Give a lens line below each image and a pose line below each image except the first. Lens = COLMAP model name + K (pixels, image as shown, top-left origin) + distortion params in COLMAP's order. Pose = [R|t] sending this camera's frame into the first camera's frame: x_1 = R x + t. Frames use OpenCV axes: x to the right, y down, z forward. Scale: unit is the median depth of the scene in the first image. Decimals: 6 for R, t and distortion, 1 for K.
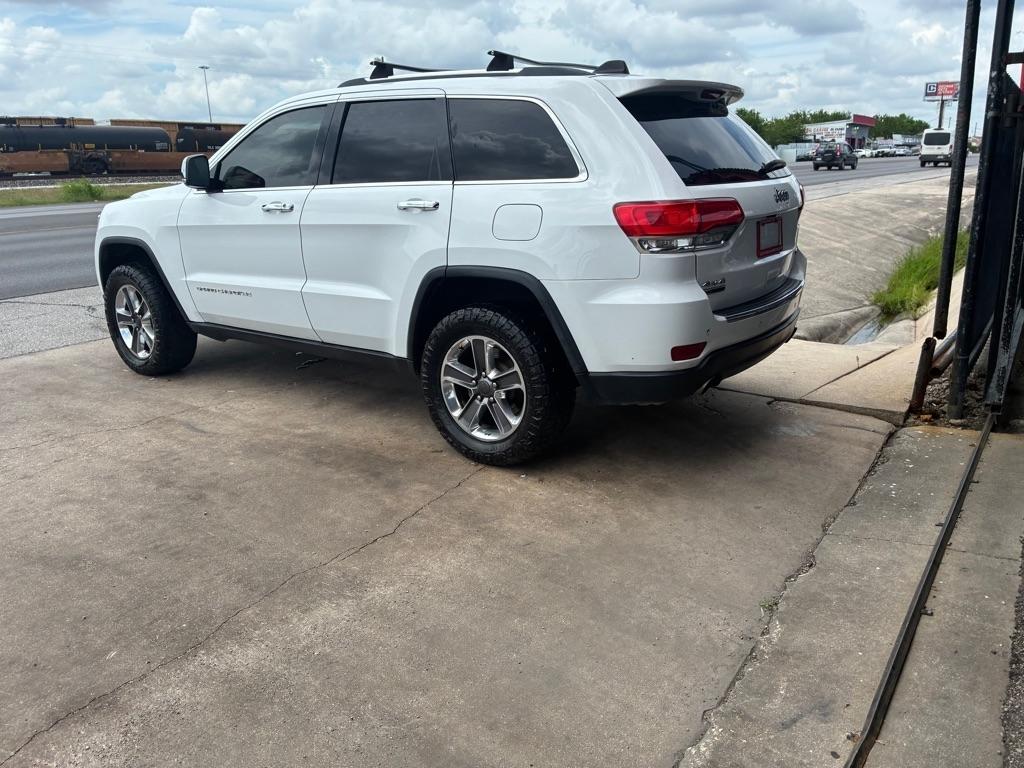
lens RADIAL K [[796.7, 0, 504.6], [0, 796.7, 378.7], [0, 0, 1]] dist [0.053532, -0.074396]
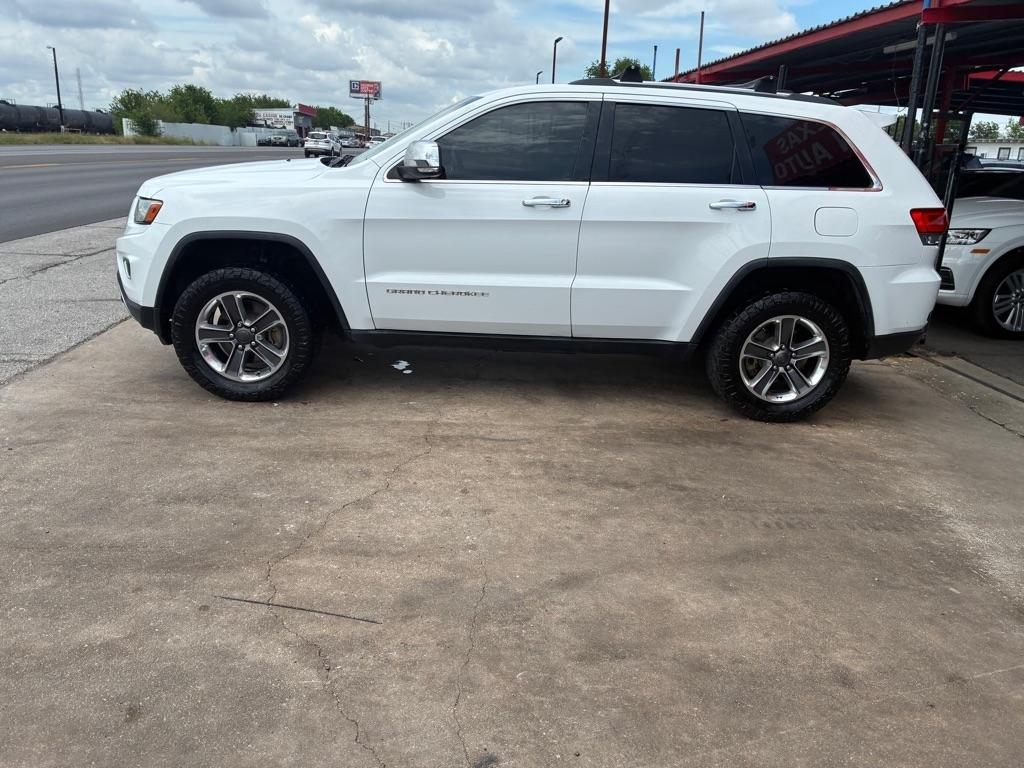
lens RADIAL K [[801.8, 0, 502.5], [0, 801.8, 390.5], [0, 0, 1]] dist [0.050163, -0.062342]
pose [[0.779173, -0.122974, 0.614627, -0.963971], [0.102602, 0.992362, 0.068481, -0.058578], [-0.618354, 0.009704, 0.785840, 0.262278]]
